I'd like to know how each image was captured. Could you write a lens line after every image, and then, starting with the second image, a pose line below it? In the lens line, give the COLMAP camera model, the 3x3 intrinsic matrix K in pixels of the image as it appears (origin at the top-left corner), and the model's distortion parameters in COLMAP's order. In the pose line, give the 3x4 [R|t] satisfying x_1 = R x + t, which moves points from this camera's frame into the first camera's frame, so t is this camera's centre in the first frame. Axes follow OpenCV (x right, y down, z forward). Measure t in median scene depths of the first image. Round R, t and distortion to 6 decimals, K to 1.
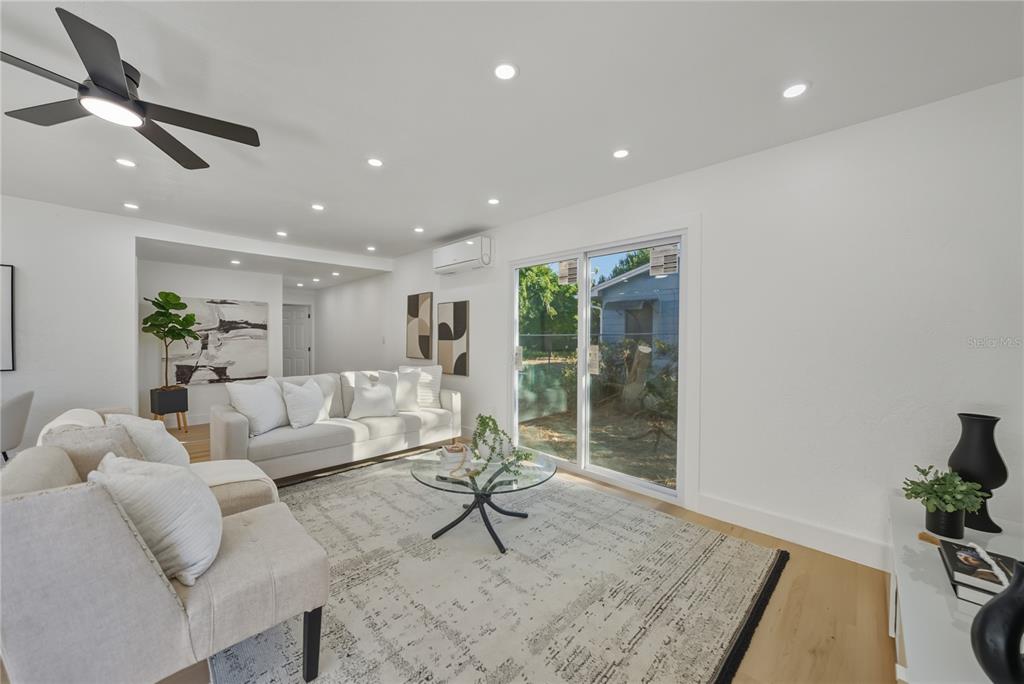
lens RADIAL K [[372.9, 0, 512.0], [0, 372.9, 342.0], [0, 0, 1]] dist [-0.000436, -0.000125]
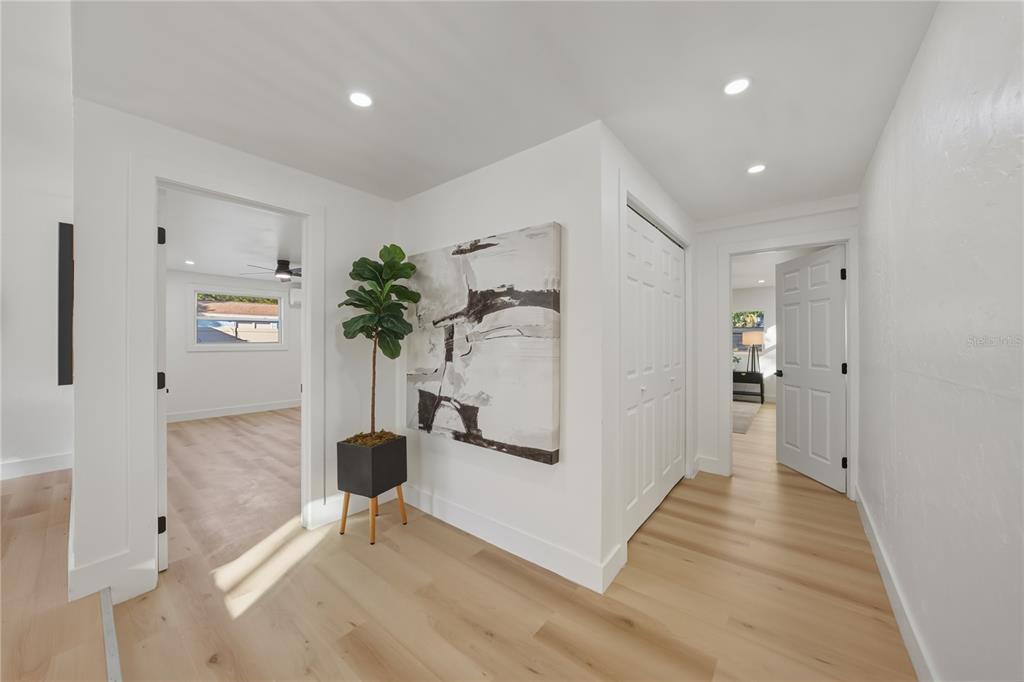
lens RADIAL K [[359.5, 0, 516.3], [0, 359.5, 341.1], [0, 0, 1]] dist [-0.012495, -0.000033]
pose [[0.106298, -0.009659, -0.994287, -0.391632], [-0.010272, 0.999889, -0.010811, 0.000004], [0.994281, 0.011363, 0.106187, 1.036409]]
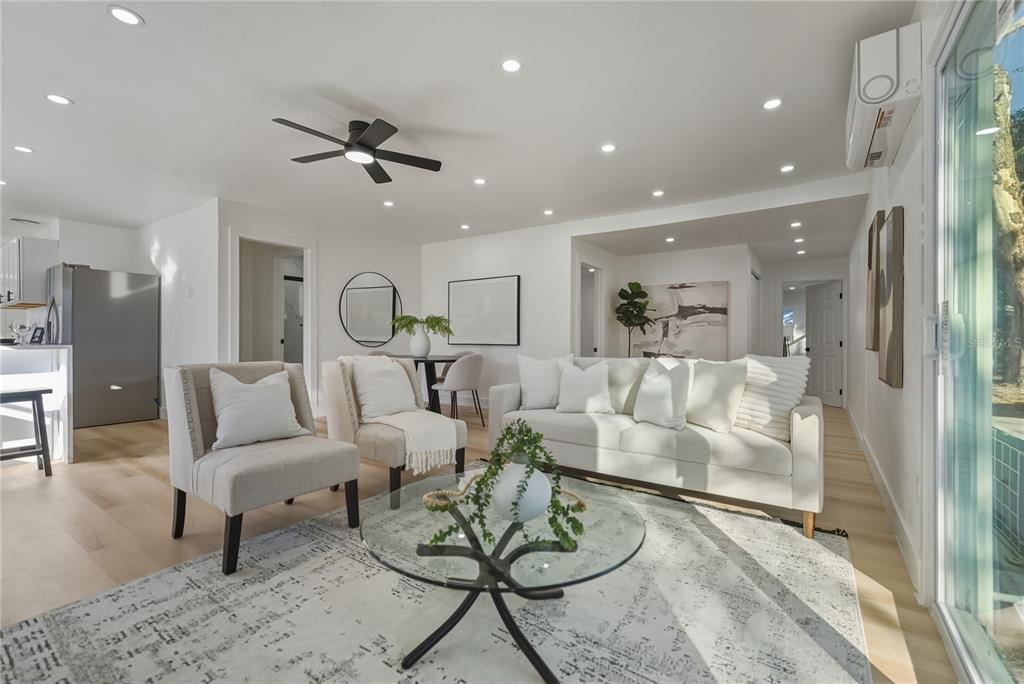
lens RADIAL K [[441.3, 0, 510.0], [0, 441.3, 338.4], [0, 0, 1]] dist [-0.000844, -0.000348]
pose [[0.163460, -0.005930, -0.986532, 0.247956], [-0.014638, 0.999857, -0.008435, 0.039444], [0.986441, 0.015820, 0.163350, 0.411663]]
